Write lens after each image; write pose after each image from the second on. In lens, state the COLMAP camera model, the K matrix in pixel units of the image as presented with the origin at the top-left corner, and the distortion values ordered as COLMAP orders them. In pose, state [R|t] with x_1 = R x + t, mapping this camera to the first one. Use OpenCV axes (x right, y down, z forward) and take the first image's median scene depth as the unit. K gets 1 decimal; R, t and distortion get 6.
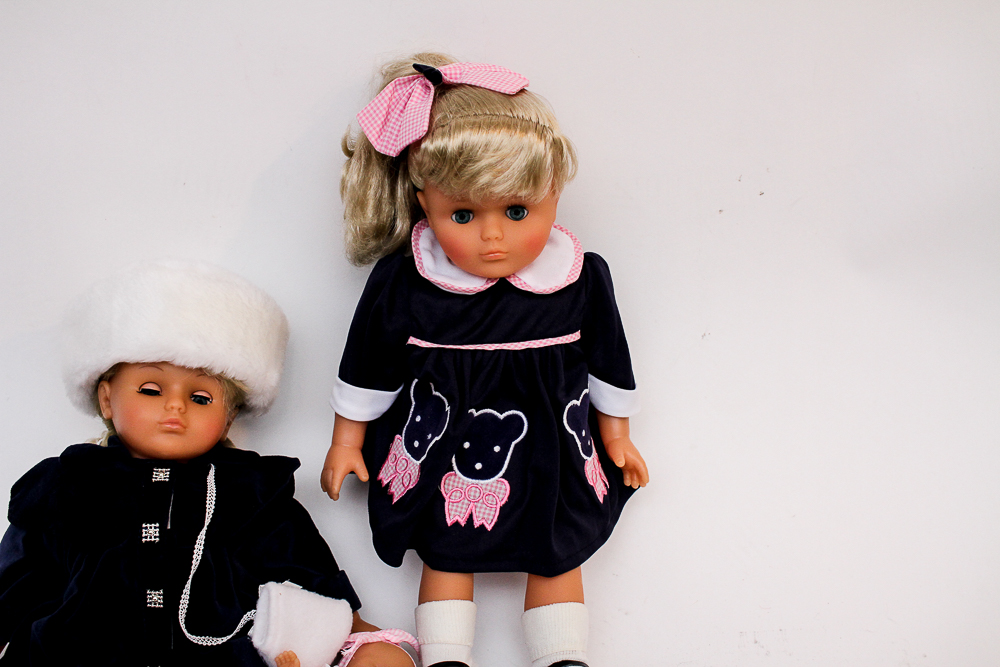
lens RADIAL K [[1129.9, 0, 492.5], [0, 1129.9, 341.8], [0, 0, 1]] dist [-0.128629, 0.110967]
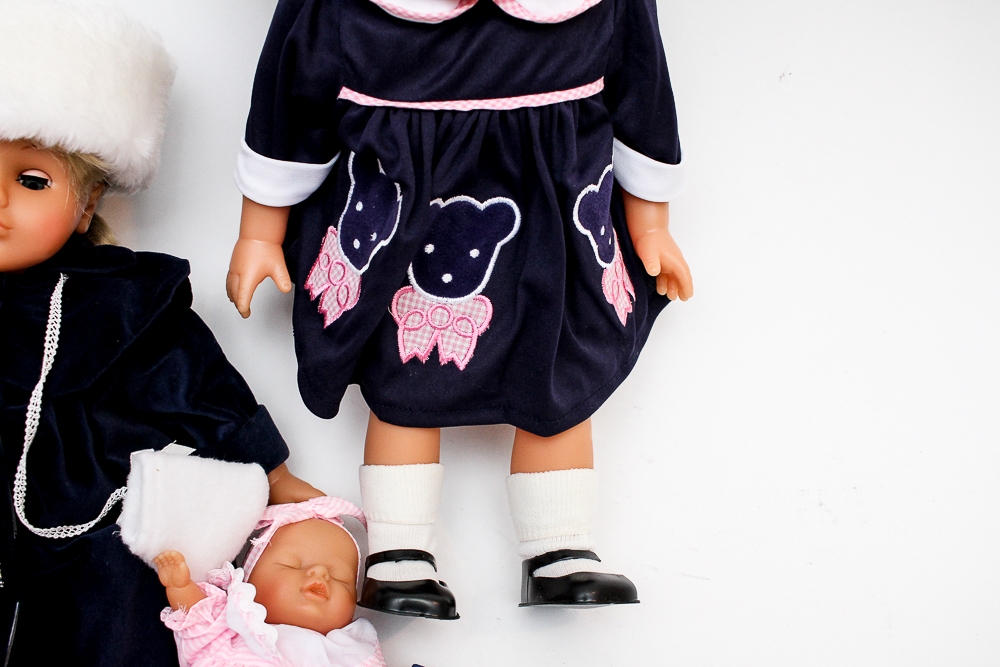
lens RADIAL K [[1129.9, 0, 492.5], [0, 1129.9, 341.8], [0, 0, 1]] dist [-0.128629, 0.110967]
pose [[0.999689, 0.021086, -0.013315, 0.025680], [-0.016208, 0.955146, 0.295690, -0.057414], [0.018952, -0.295382, 0.955191, 0.339990]]
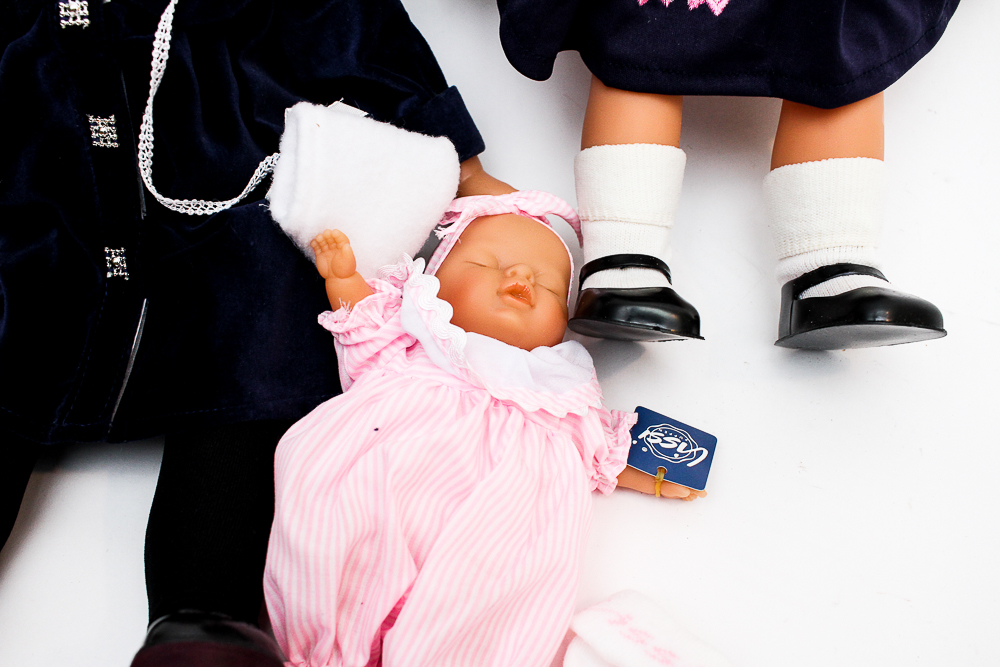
lens RADIAL K [[1129.9, 0, 492.5], [0, 1129.9, 341.8], [0, 0, 1]] dist [-0.128629, 0.110967]
pose [[0.983684, 0.063078, -0.168482, -0.008842], [0.009106, 0.917858, 0.396805, 0.101586], [0.179672, -0.391865, 0.902308, 0.458669]]
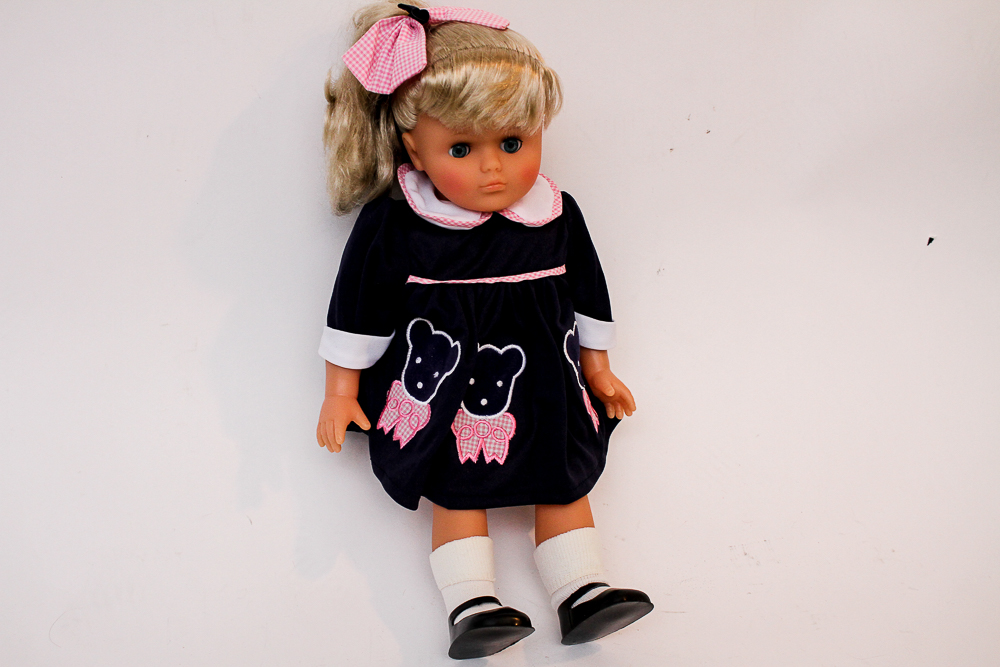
lens RADIAL K [[1129.9, 0, 492.5], [0, 1129.9, 341.8], [0, 0, 1]] dist [-0.128629, 0.110967]
pose [[0.973810, -0.070871, 0.216036, -0.222293], [0.081404, 0.995869, -0.040238, 0.099982], [-0.212292, 0.056770, 0.975556, 0.018212]]
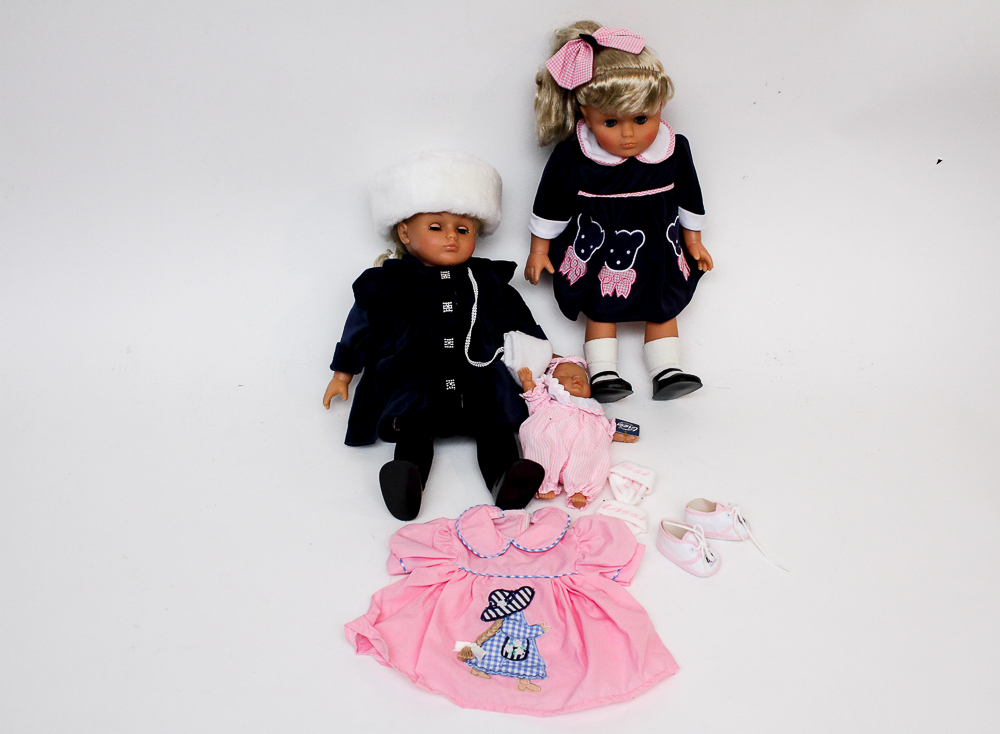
lens RADIAL K [[1253.8, 0, 542.6], [0, 1253.8, 366.7], [0, 0, 1]] dist [-0.096749, -0.001101]
pose [[0.998544, -0.038938, 0.037342, -0.214756], [0.030166, 0.976822, 0.211918, -0.152124], [-0.044728, -0.210483, 0.976574, -0.959935]]
